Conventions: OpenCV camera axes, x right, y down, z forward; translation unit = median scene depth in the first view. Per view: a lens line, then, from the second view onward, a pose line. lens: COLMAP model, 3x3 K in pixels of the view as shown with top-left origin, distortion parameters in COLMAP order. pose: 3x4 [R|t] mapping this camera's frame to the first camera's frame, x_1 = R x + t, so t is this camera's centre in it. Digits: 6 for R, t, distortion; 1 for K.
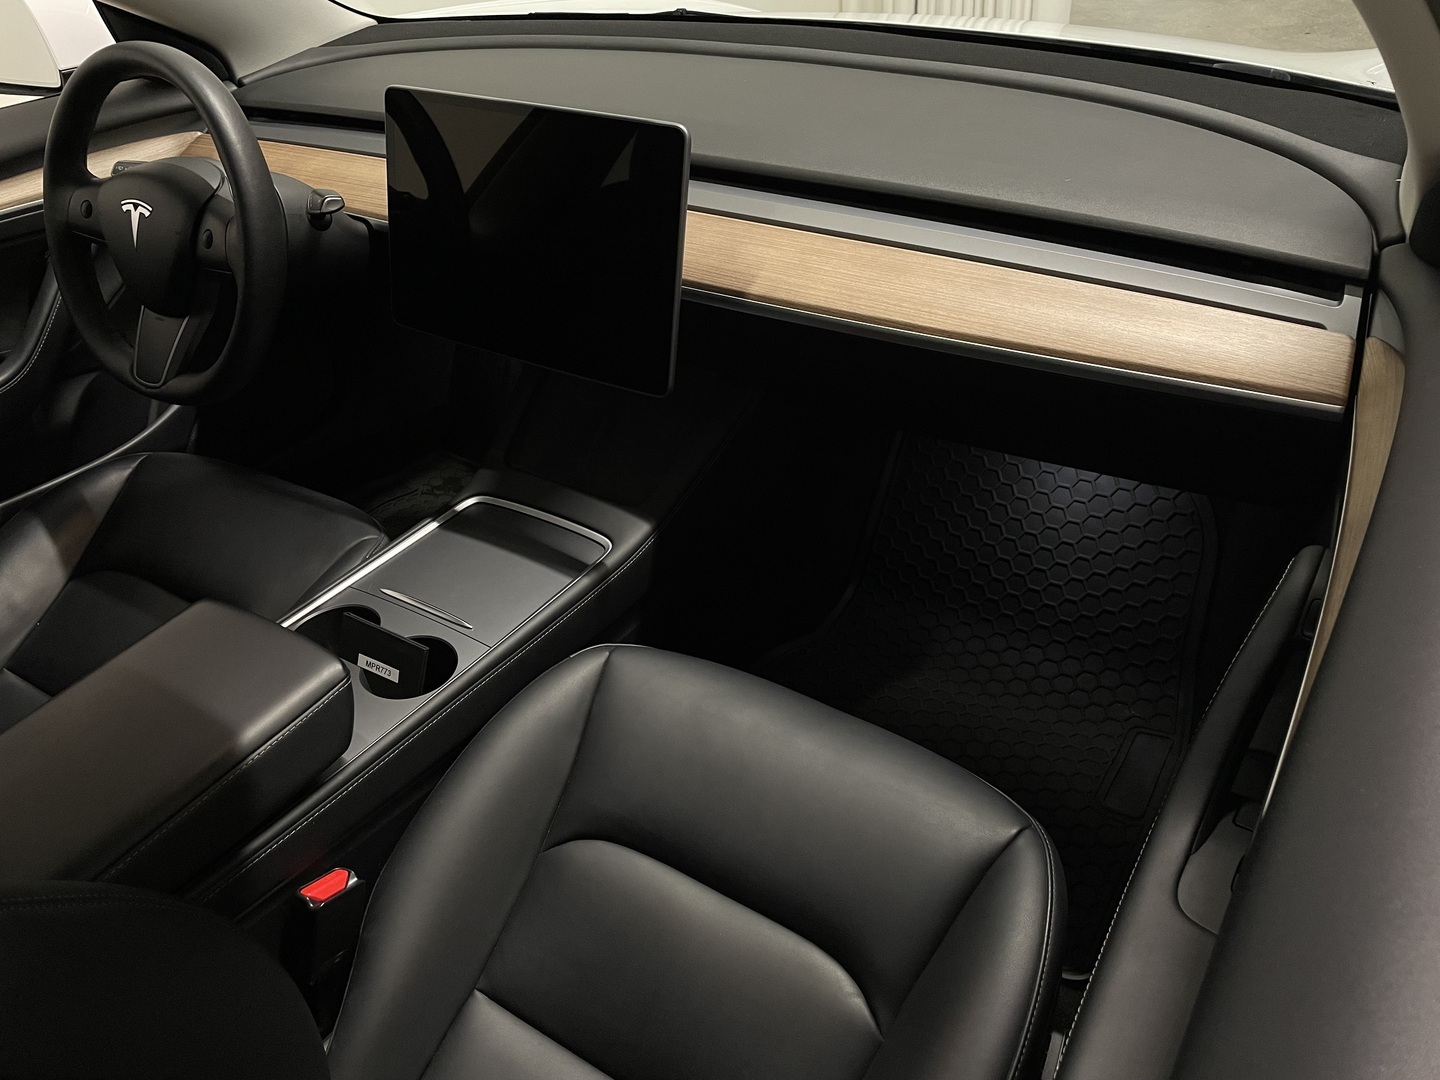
lens RADIAL K [[1101.3, 0, 720.0], [0, 1101.3, 540.0], [0, 0, 1]] dist [0.060087, -0.094398]
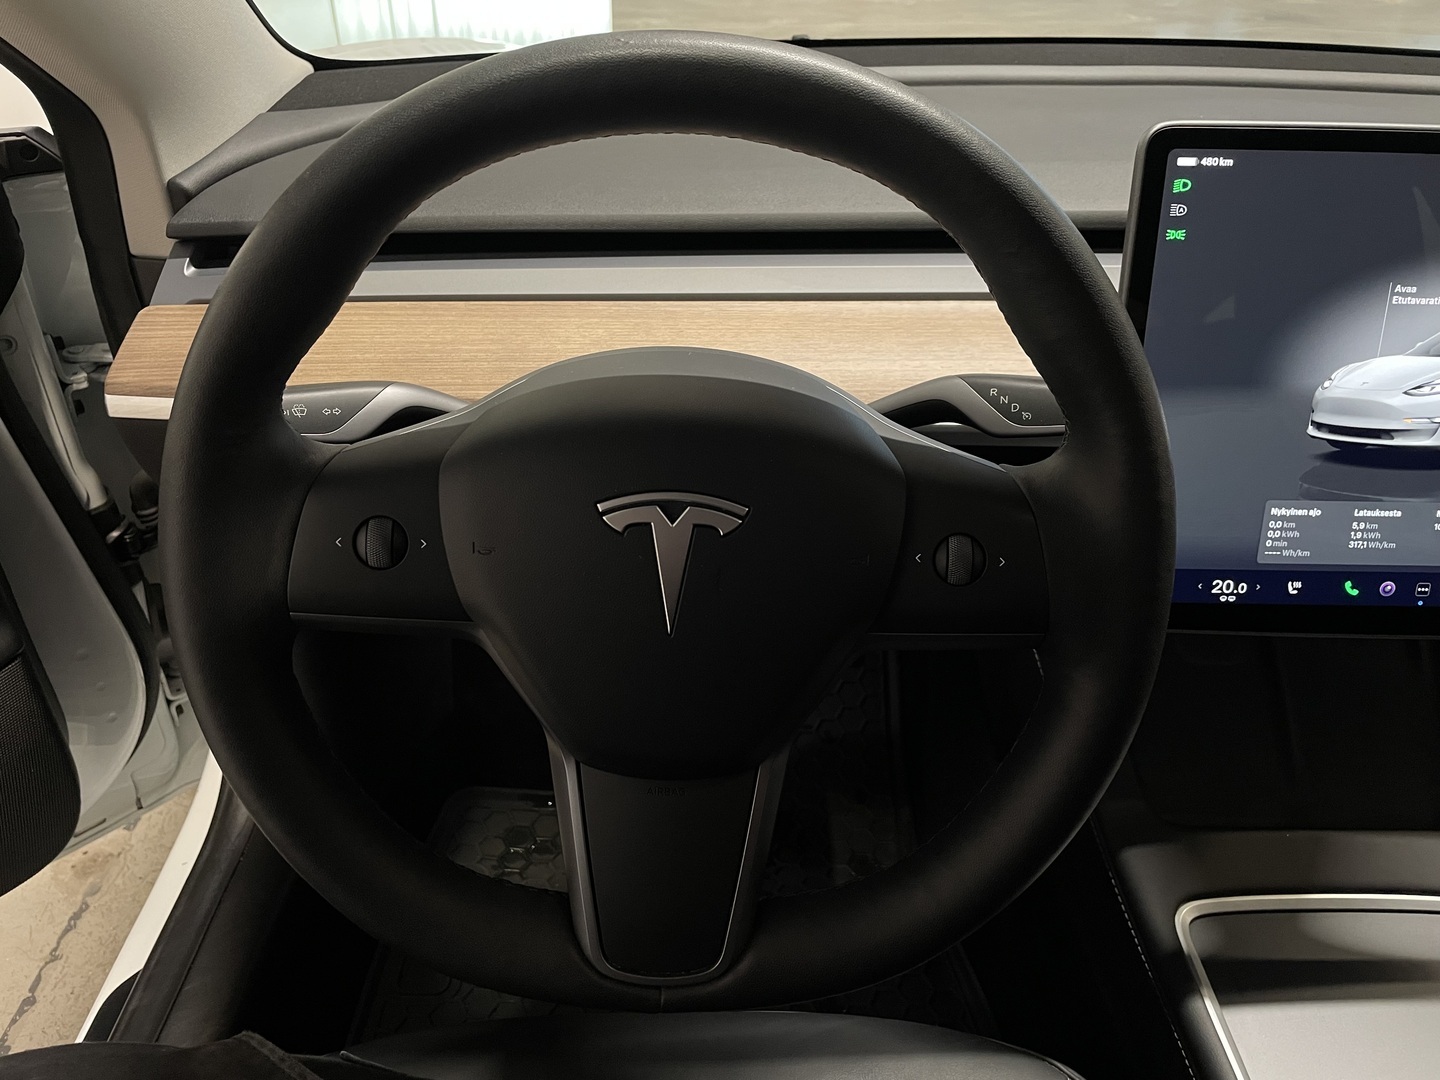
lens RADIAL K [[1101.3, 0, 720.0], [0, 1101.3, 540.0], [0, 0, 1]] dist [0.060087, -0.094398]
pose [[0.787462, -0.237920, 0.568592, -0.644035], [0.276770, 0.960754, 0.018707, -0.261989], [-0.550728, 0.142638, 0.822407, 0.623249]]
